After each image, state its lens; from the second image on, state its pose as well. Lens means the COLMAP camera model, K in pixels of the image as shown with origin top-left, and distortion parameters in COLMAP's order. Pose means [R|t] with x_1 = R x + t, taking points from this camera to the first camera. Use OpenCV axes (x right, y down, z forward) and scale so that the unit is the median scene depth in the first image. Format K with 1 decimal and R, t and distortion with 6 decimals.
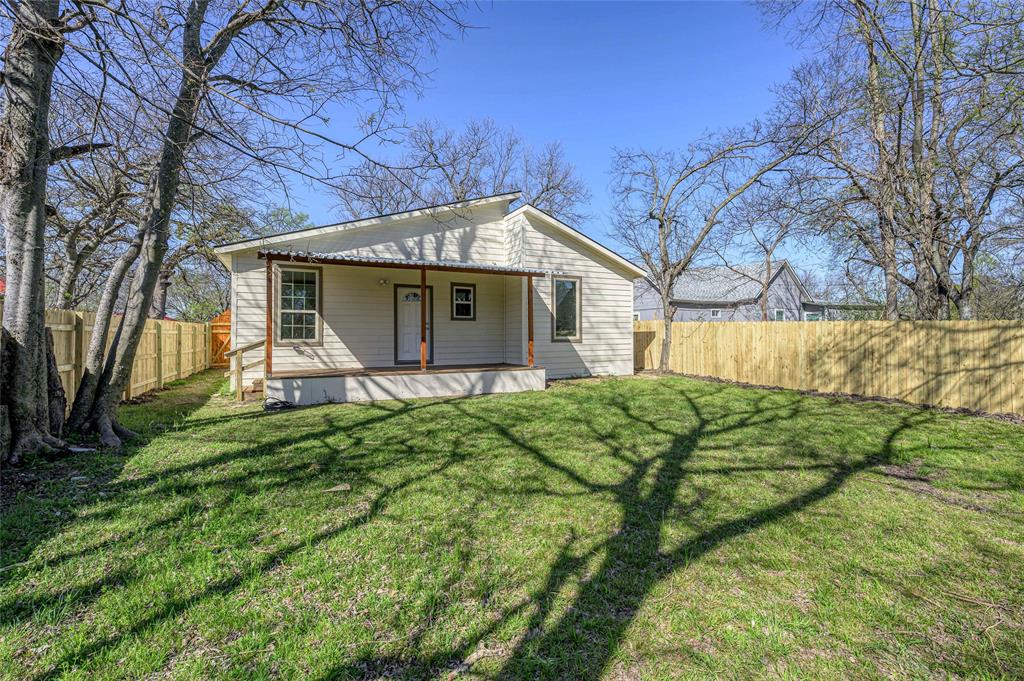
lens RADIAL K [[460.8, 0, 512.0], [0, 460.8, 340.5], [0, 0, 1]] dist [-0.003299, -0.000555]
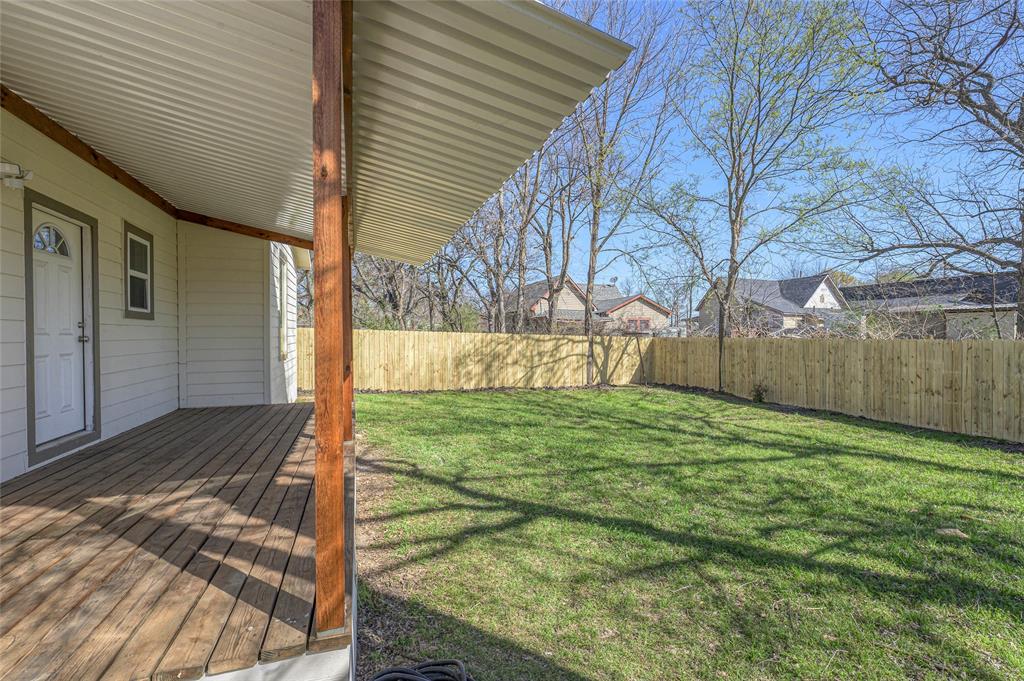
lens RADIAL K [[460.8, 0, 512.0], [0, 460.8, 340.5], [0, 0, 1]] dist [-0.003299, -0.000555]
pose [[0.114119, -0.009502, 0.993422, -0.526685], [0.007755, 0.999932, 0.008673, -0.027582], [-0.993437, 0.006714, 0.114185, 0.688877]]
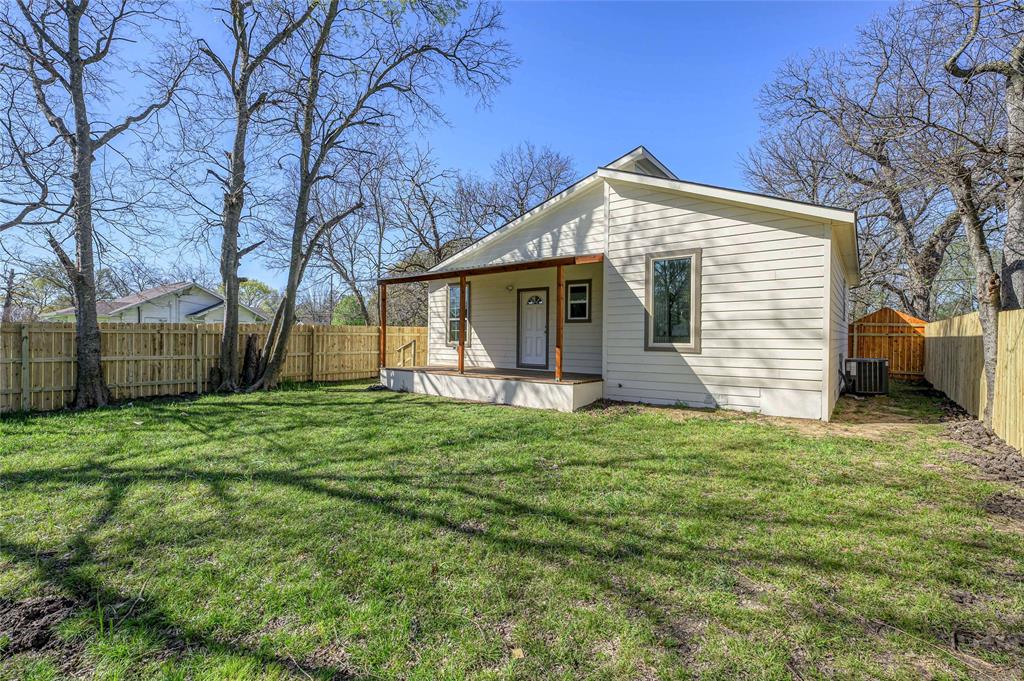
lens RADIAL K [[460.8, 0, 512.0], [0, 460.8, 340.5], [0, 0, 1]] dist [-0.003299, -0.000555]
pose [[0.424202, 0.011291, -0.905497, 0.698669], [-0.015652, 0.999864, 0.005135, -0.013421], [0.905432, 0.011995, 0.424321, 0.572823]]
